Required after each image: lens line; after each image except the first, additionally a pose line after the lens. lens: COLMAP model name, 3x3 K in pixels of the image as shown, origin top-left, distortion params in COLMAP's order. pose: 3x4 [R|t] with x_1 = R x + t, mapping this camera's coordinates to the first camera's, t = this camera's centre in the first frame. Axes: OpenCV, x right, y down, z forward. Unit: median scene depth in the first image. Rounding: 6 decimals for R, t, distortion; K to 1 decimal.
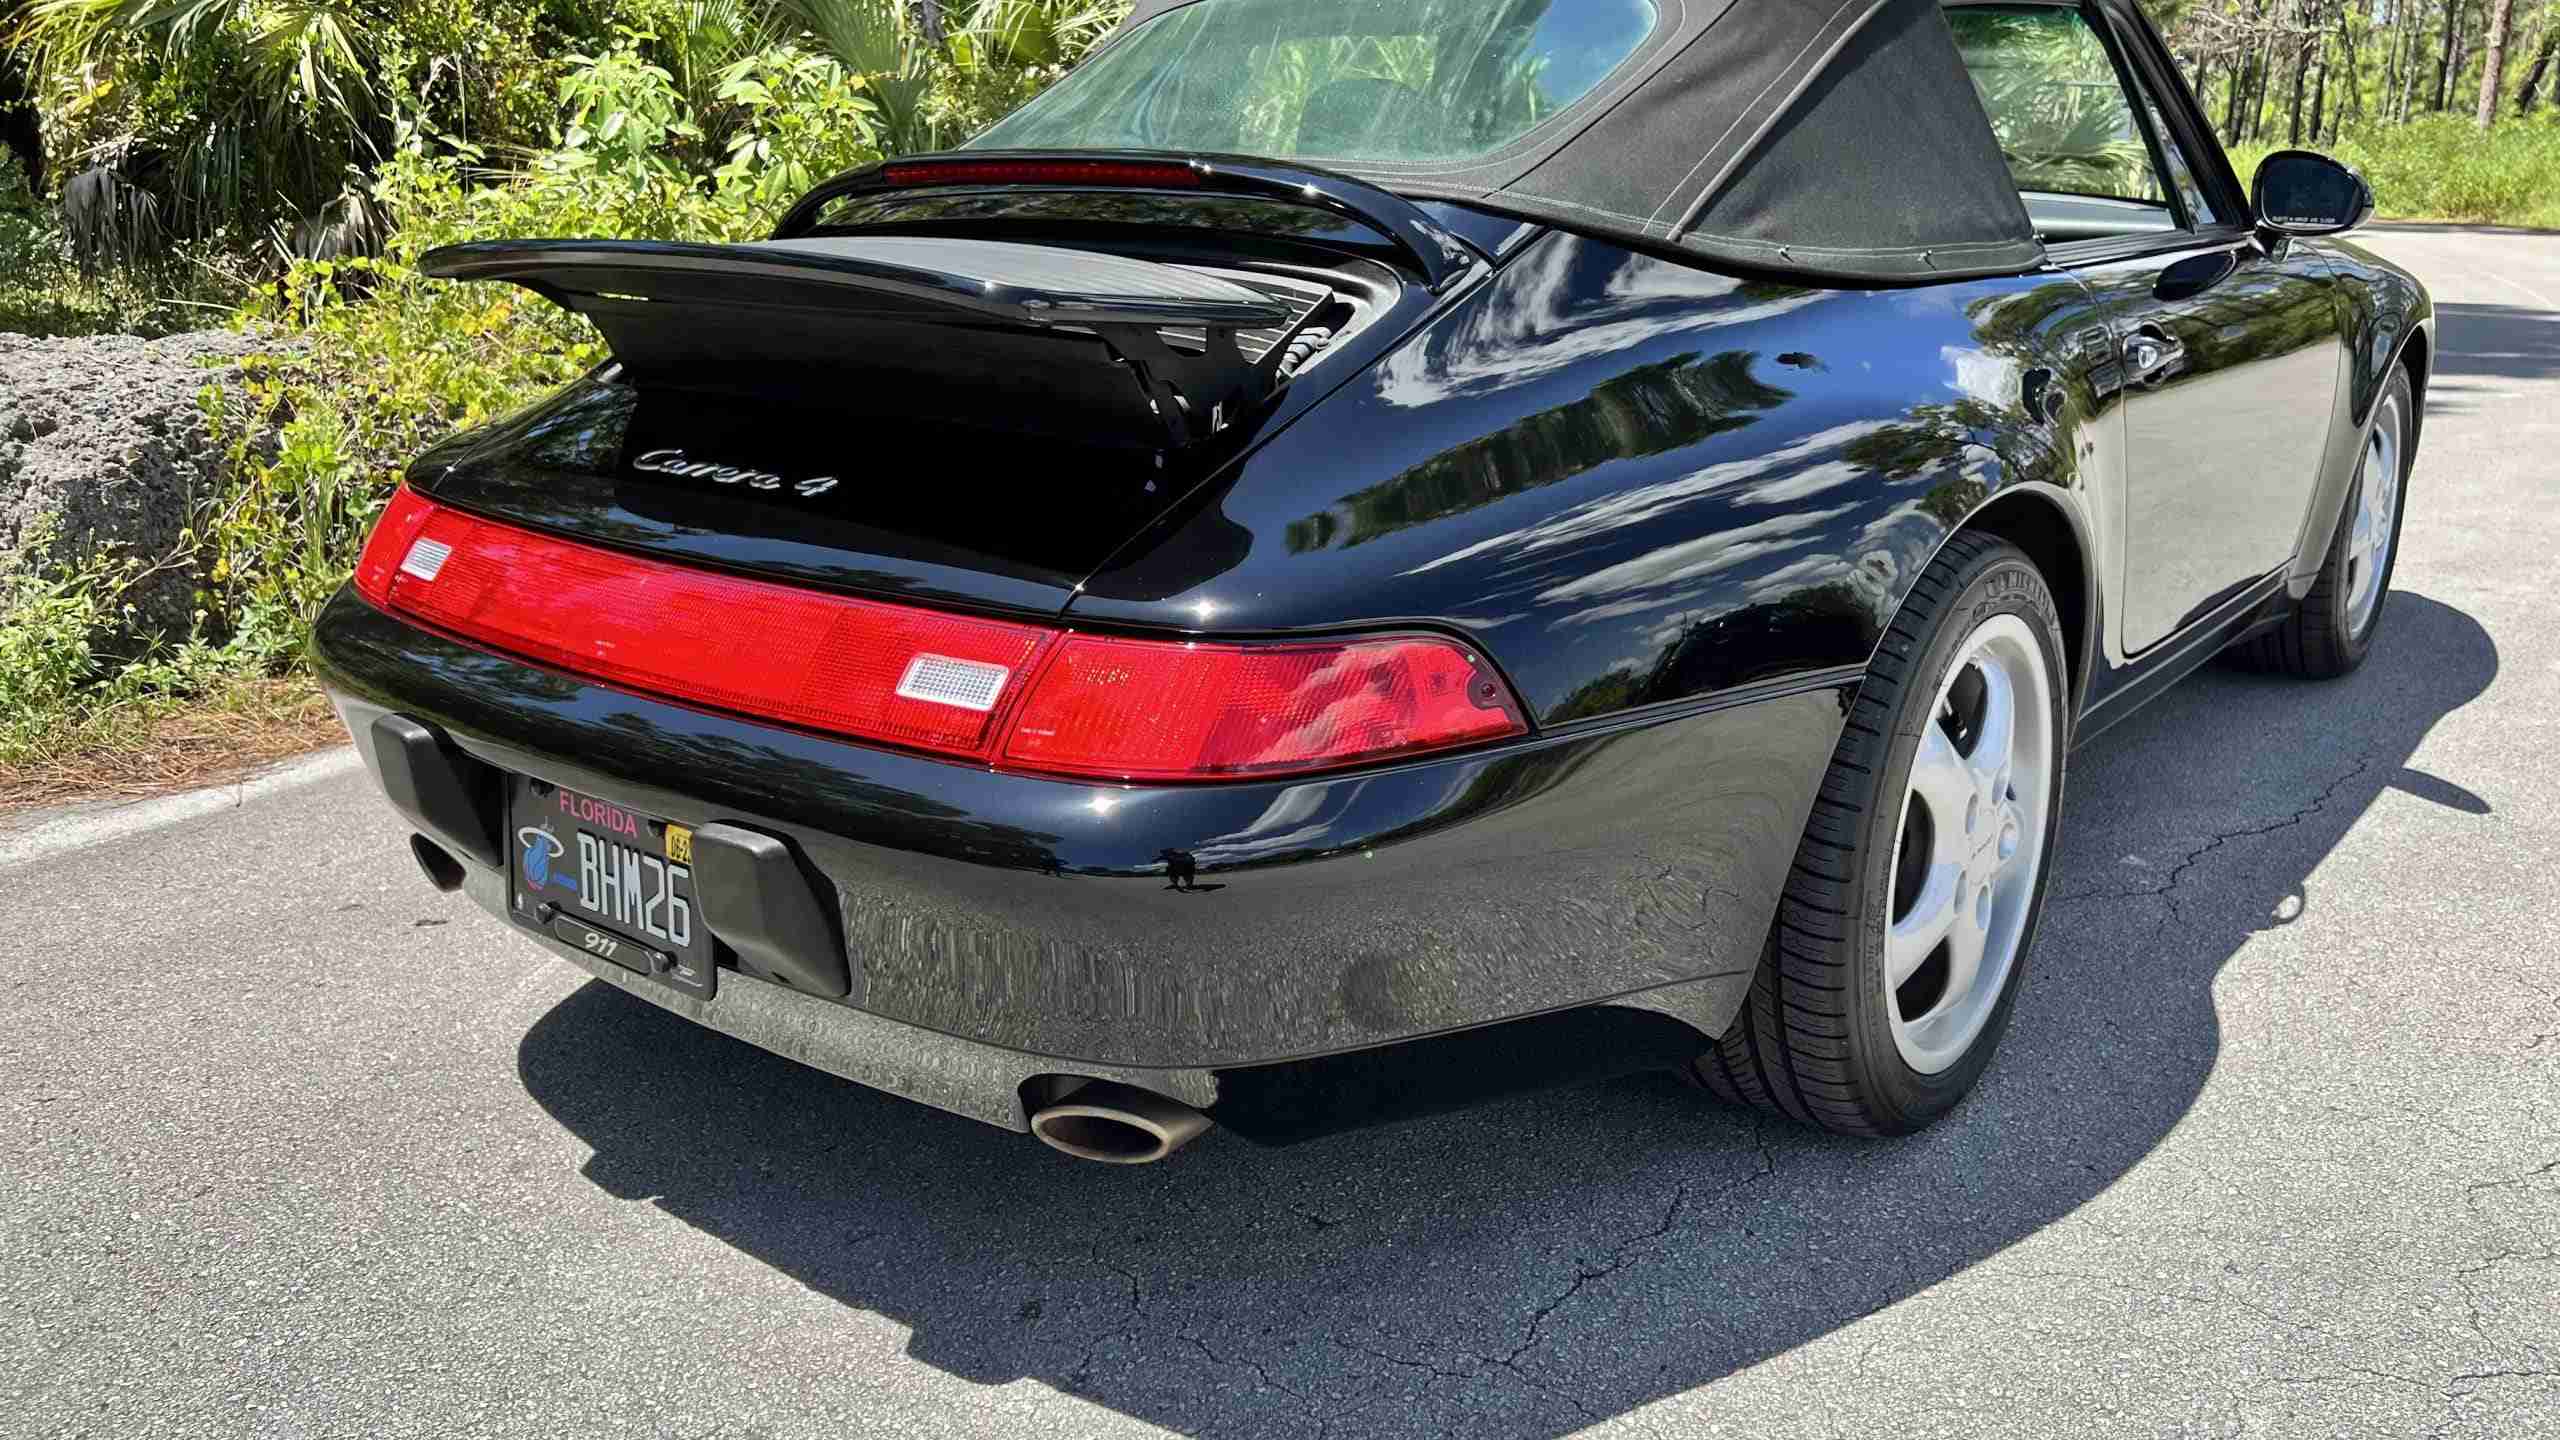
lens RADIAL K [[1993.5, 0, 1282.8], [0, 1993.5, 716.3], [0, 0, 1]] dist [0.026036, -0.024229]
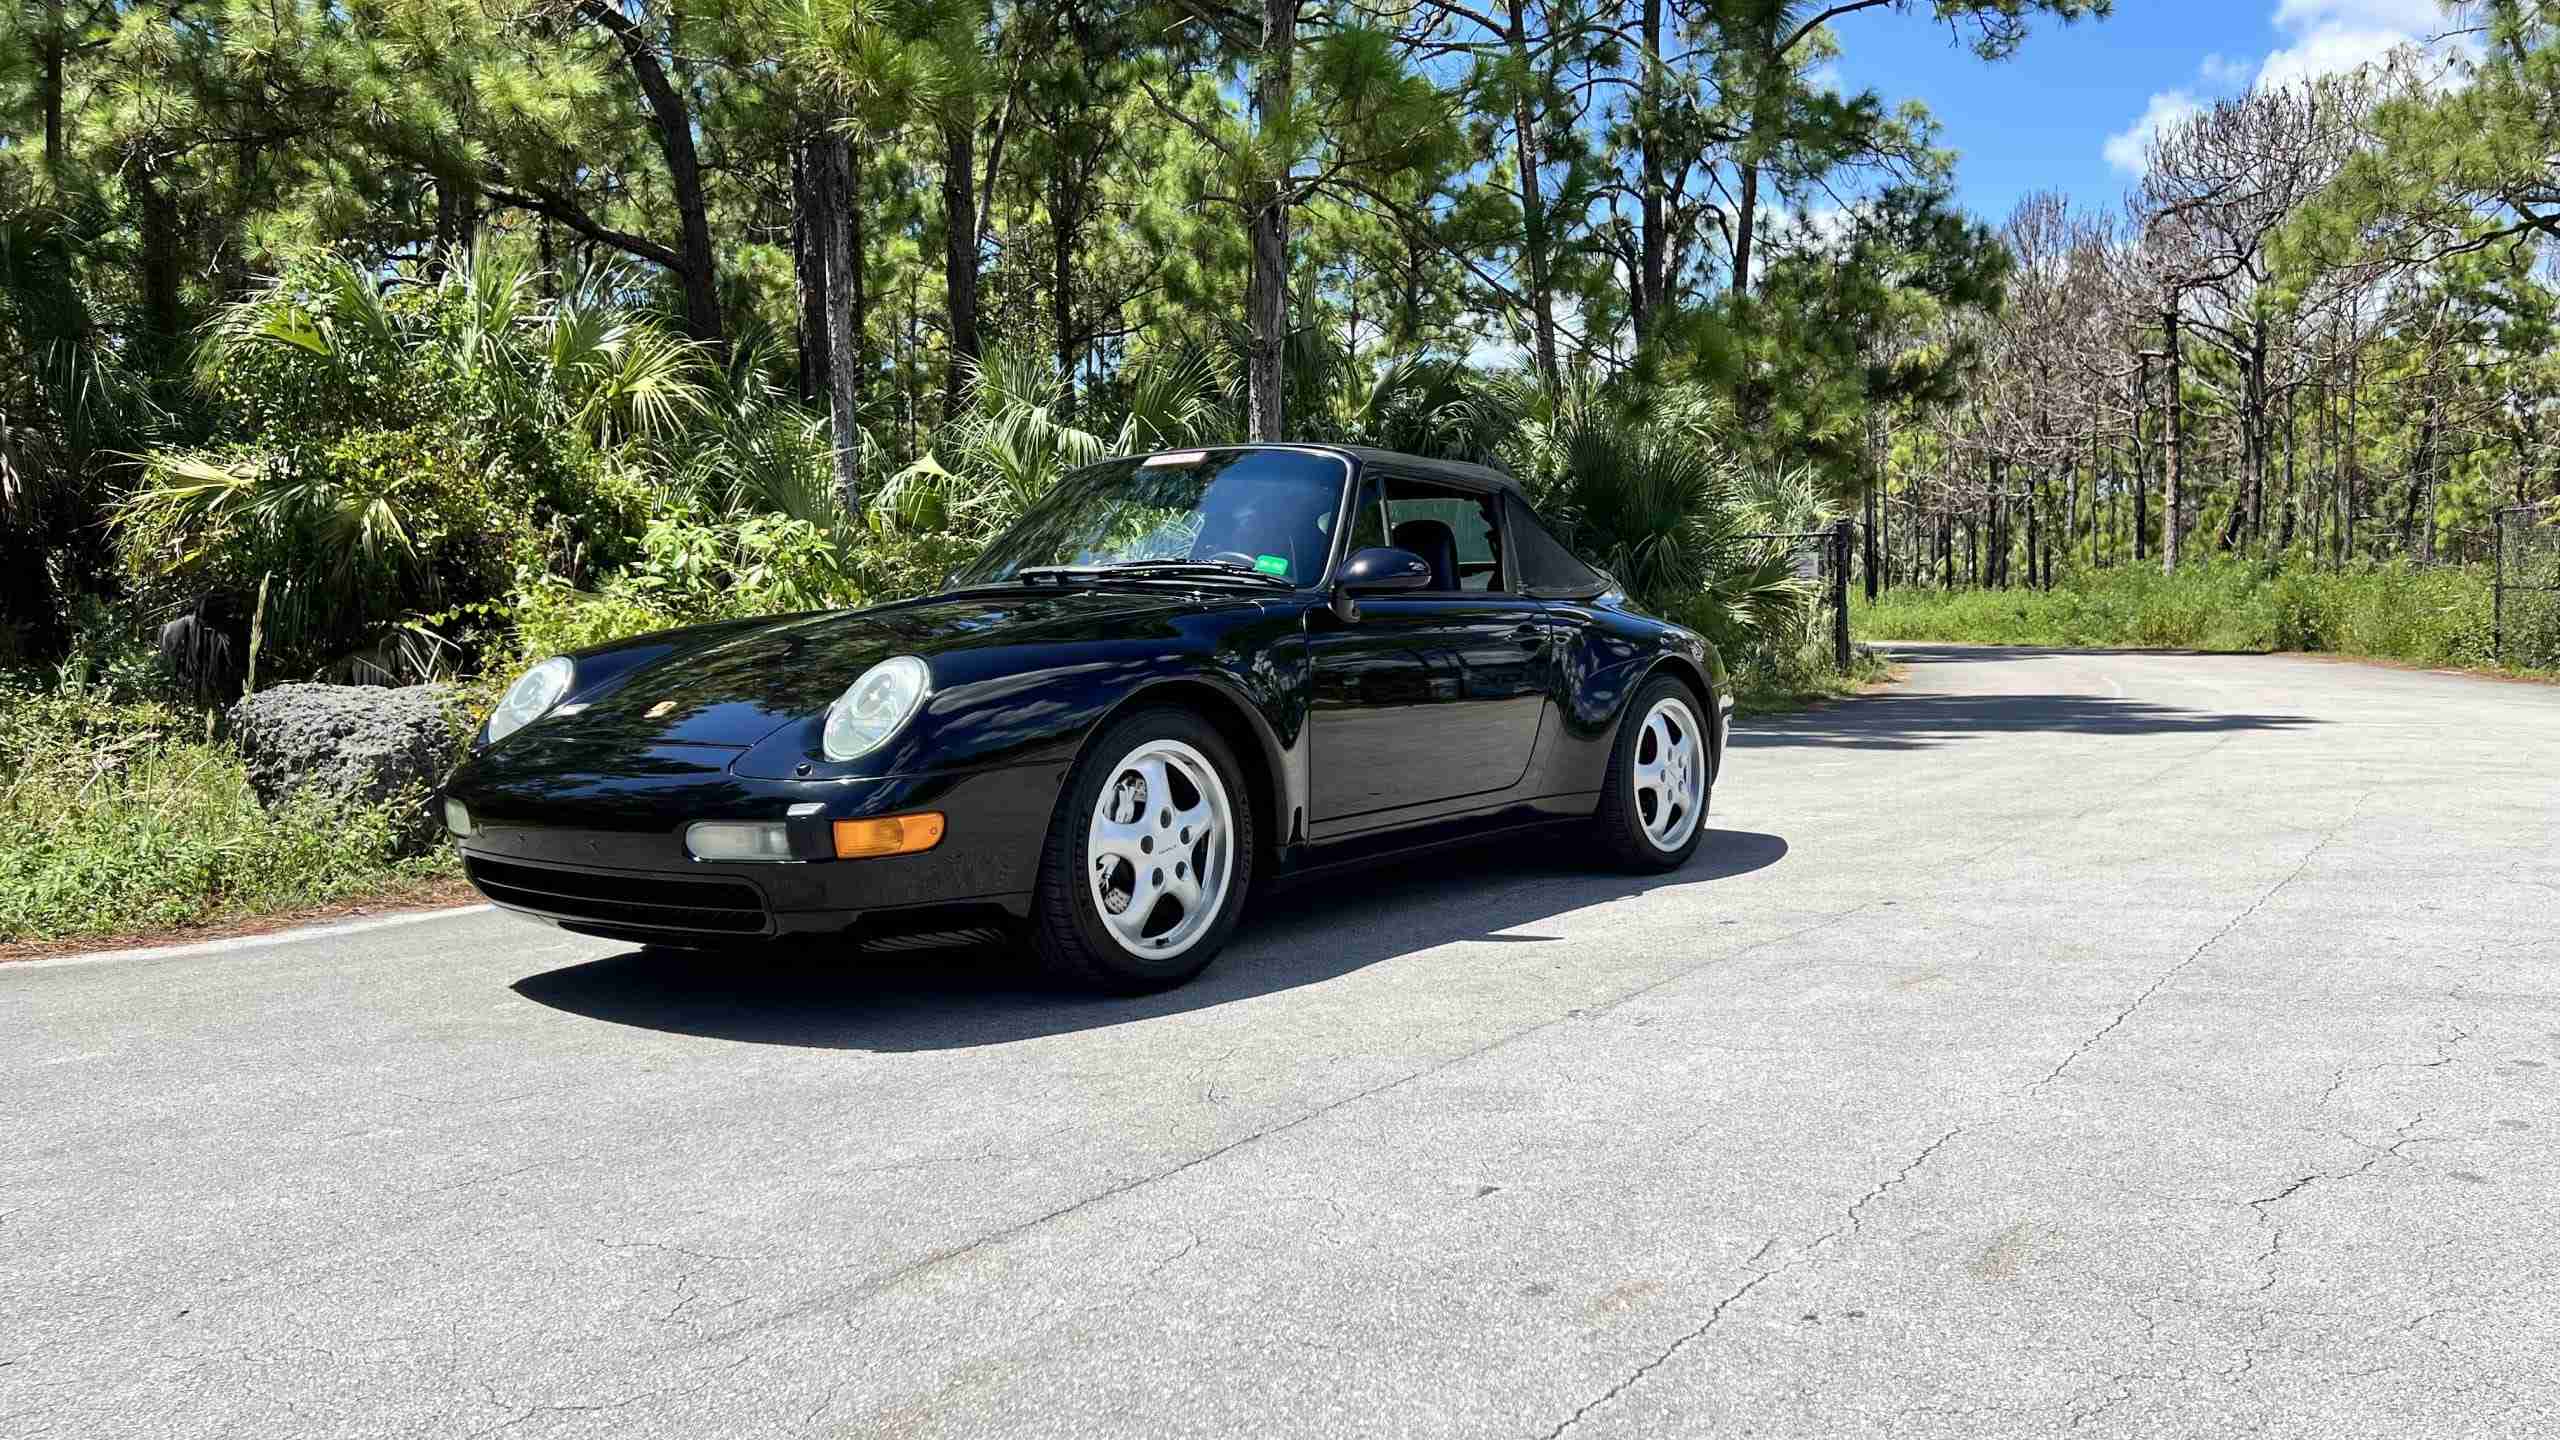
lens RADIAL K [[1993.5, 0, 1270.0], [0, 1993.5, 732.9], [0, 0, 1]] dist [0.026036, -0.024229]
pose [[0.998530, -0.017687, 0.051240, 0.043075], [0.028244, 0.976572, -0.213327, 0.133026], [-0.046266, 0.214461, 0.975636, -0.382531]]
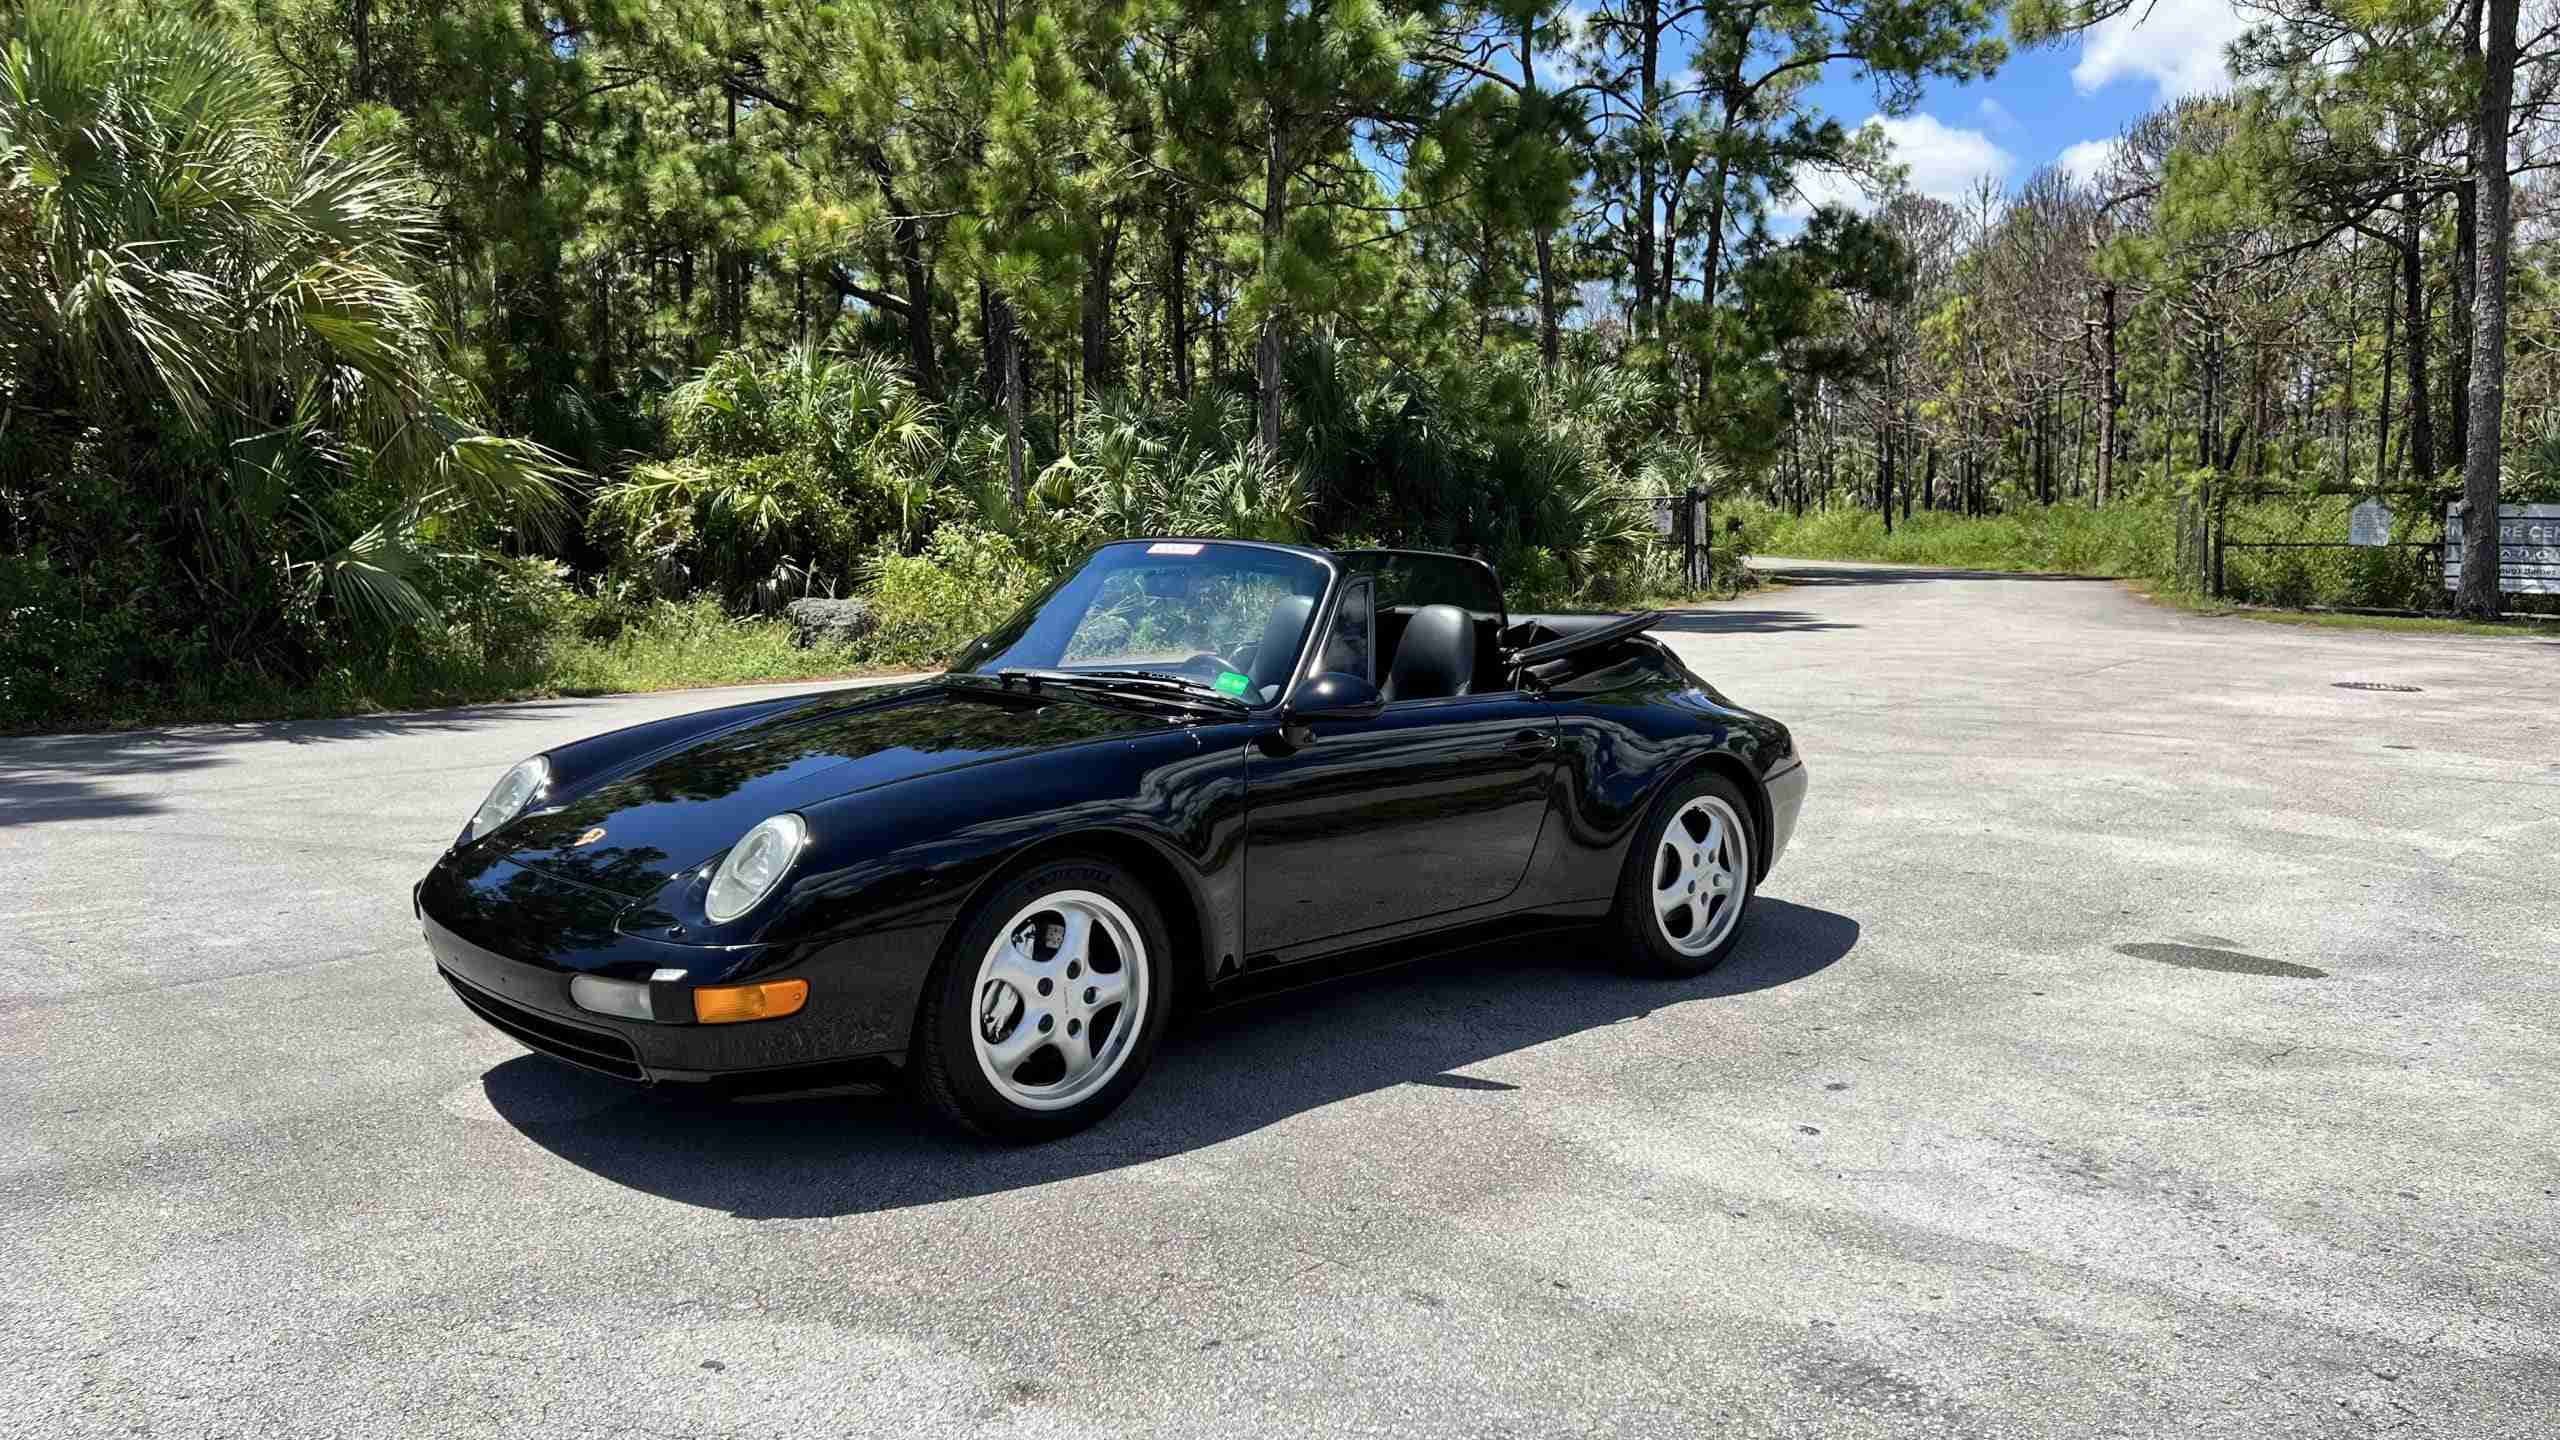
lens RADIAL K [[1993.5, 0, 1285.5], [0, 1993.5, 708.6], [0, 0, 1]] dist [0.026036, -0.024229]
pose [[0.999817, -0.008742, -0.017035, 0.243197], [0.005484, 0.983157, -0.182679, 0.467403], [0.018345, 0.182552, 0.983025, -1.763837]]
